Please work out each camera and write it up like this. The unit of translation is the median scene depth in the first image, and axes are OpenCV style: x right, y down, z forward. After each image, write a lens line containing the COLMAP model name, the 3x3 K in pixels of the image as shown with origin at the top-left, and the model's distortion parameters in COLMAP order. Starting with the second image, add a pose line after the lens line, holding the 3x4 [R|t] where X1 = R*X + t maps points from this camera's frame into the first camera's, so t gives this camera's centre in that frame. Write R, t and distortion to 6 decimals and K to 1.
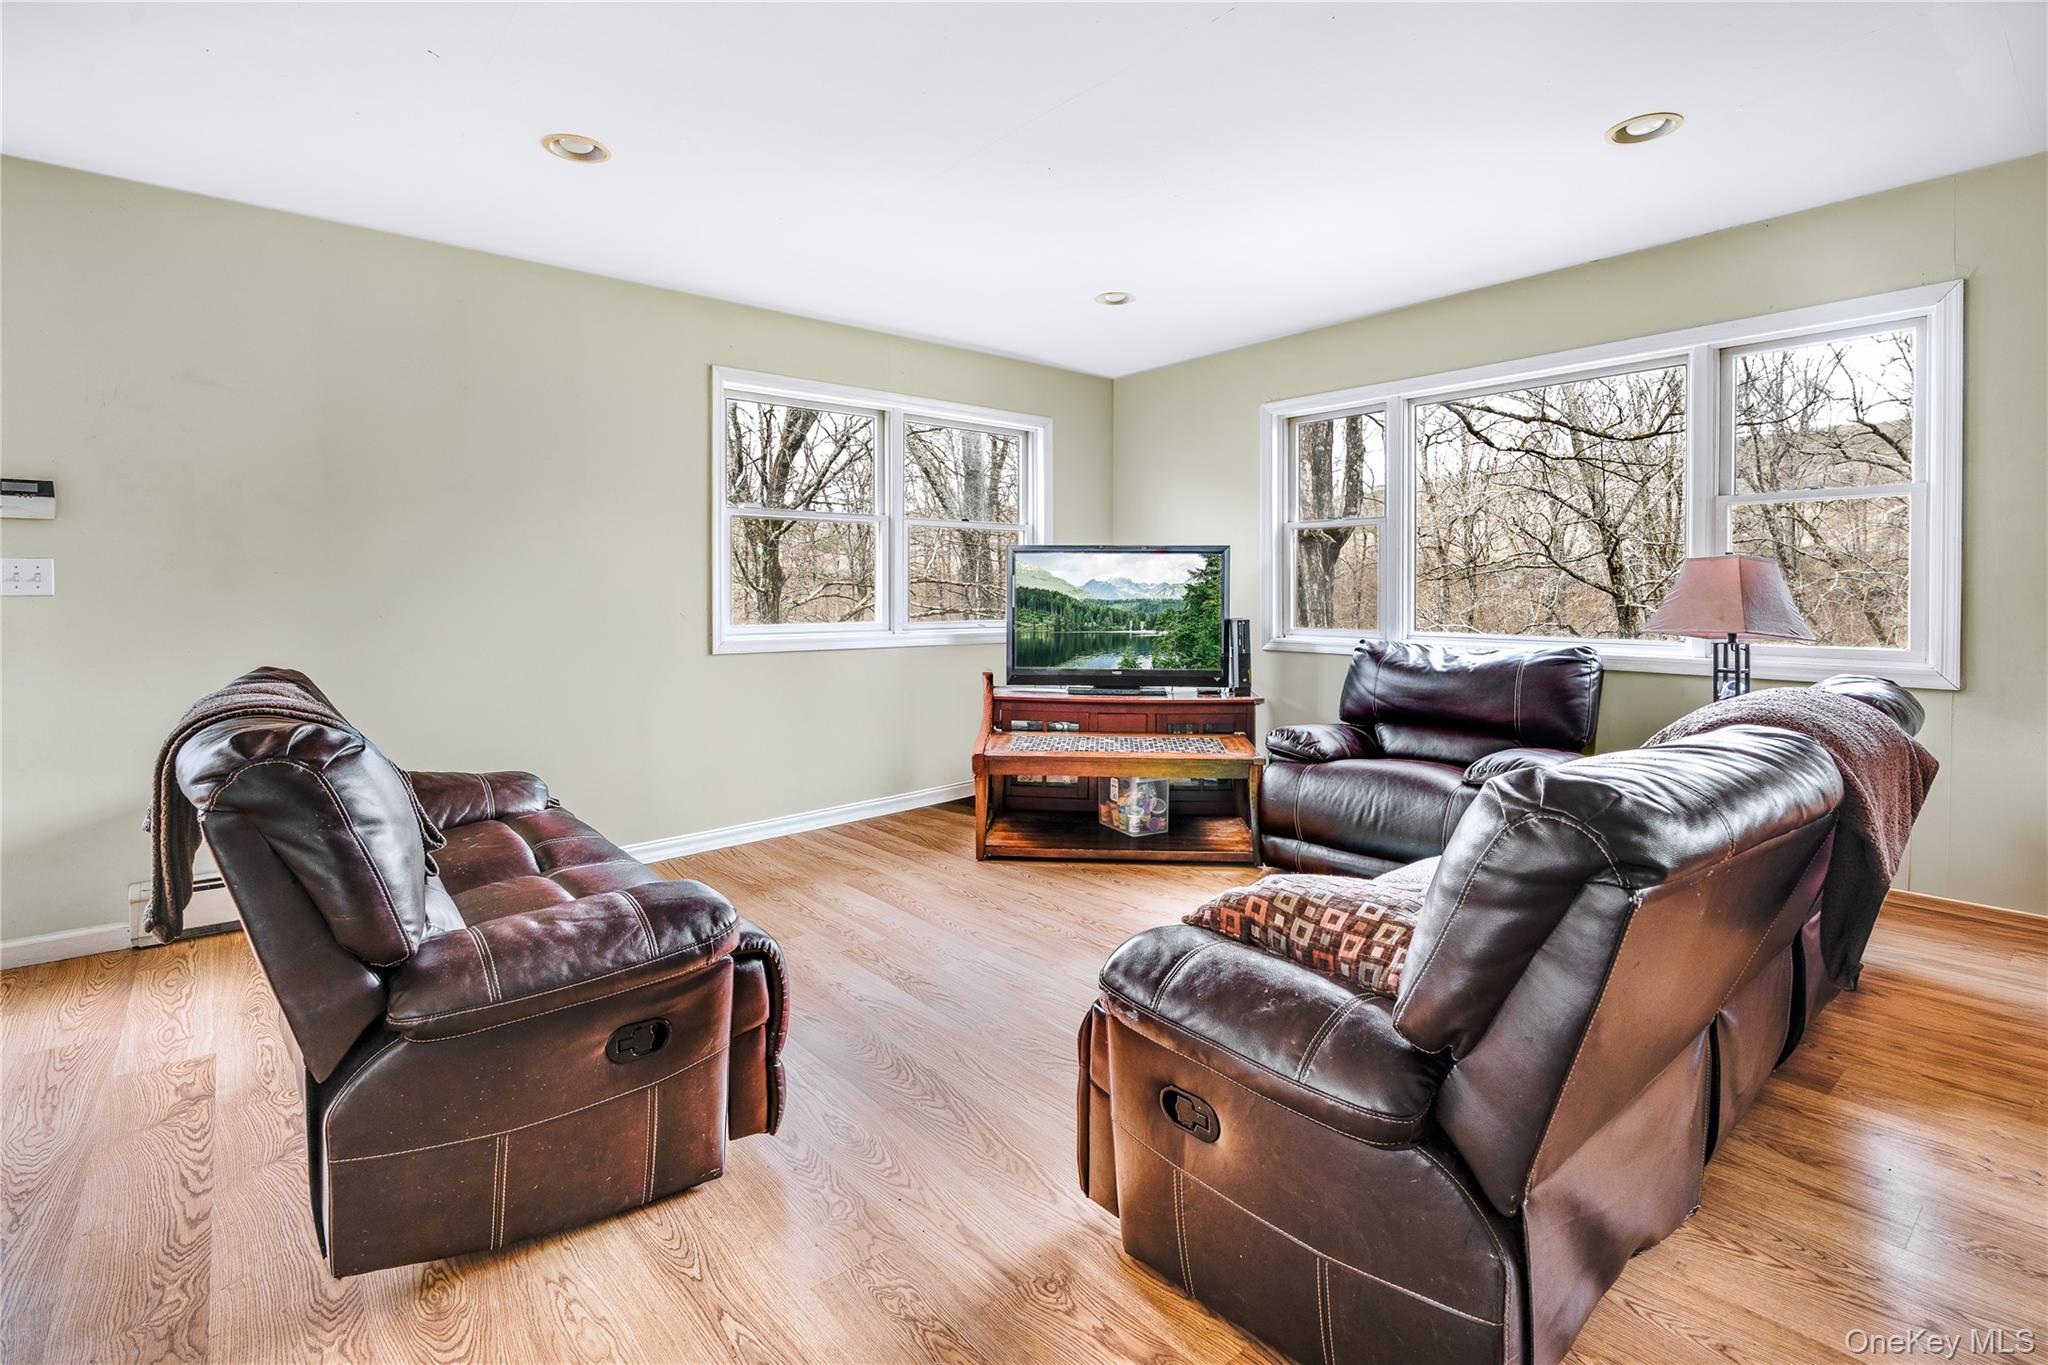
lens RADIAL K [[944.2, 0, 1020.8], [0, 944.2, 594.8], [0, 0, 1]] dist [-0.001045, -0.000191]
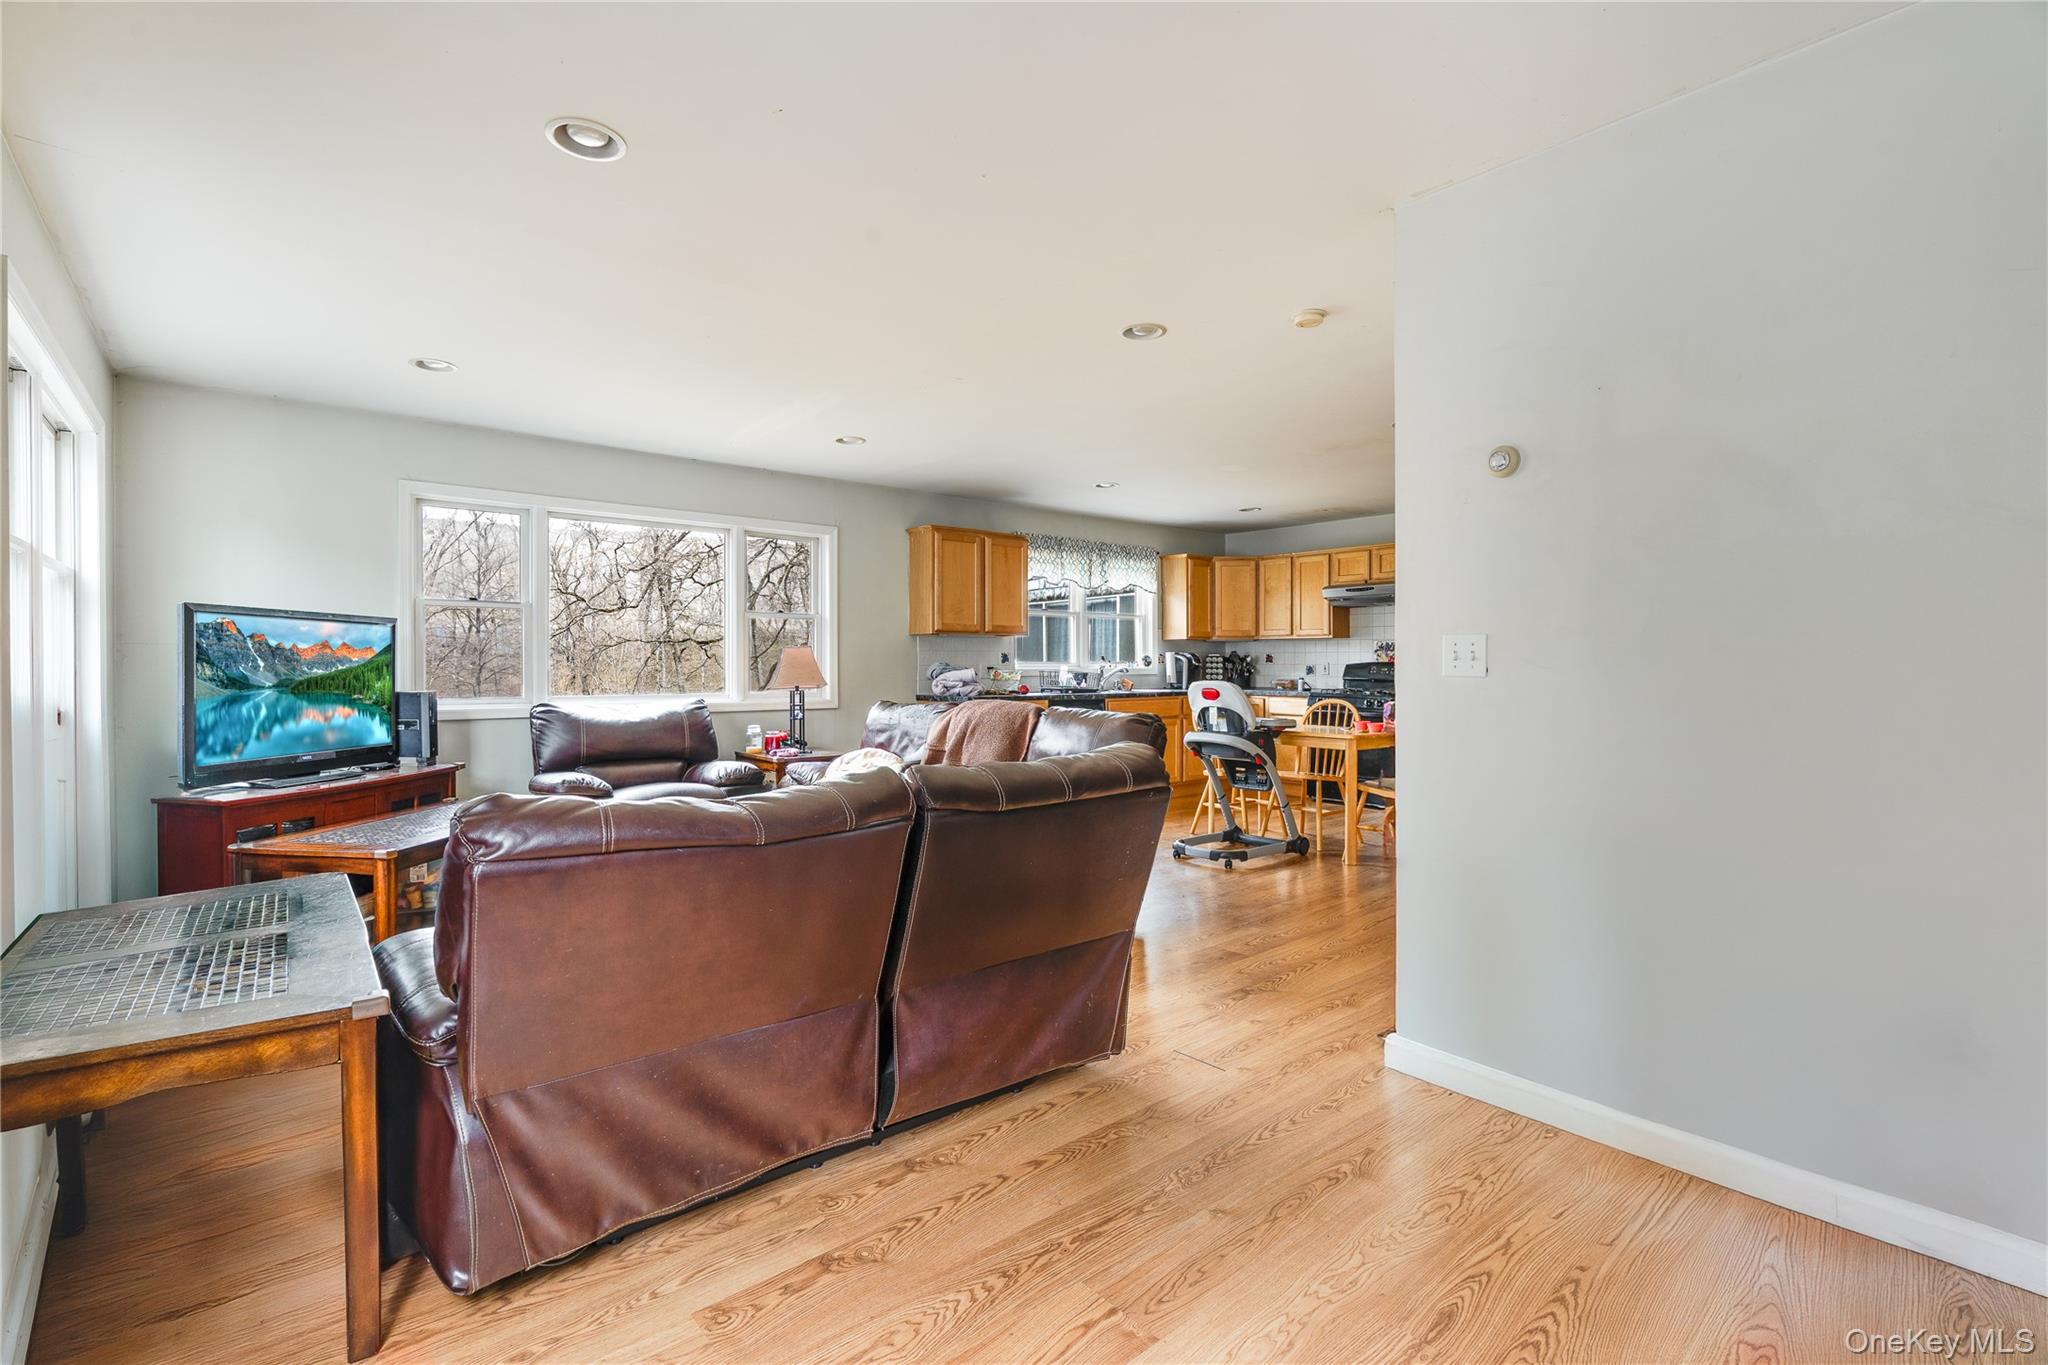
lens RADIAL K [[918.4, 0, 1021.2], [0, 918.4, 652.0], [0, 0, 1]] dist [-0.000462, -0.000040]
pose [[-0.010705, 0.018030, 0.999780, -1.049848], [0.007359, 0.999812, -0.017952, 0.008177], [-0.999916, 0.007165, -0.010836, 0.517653]]
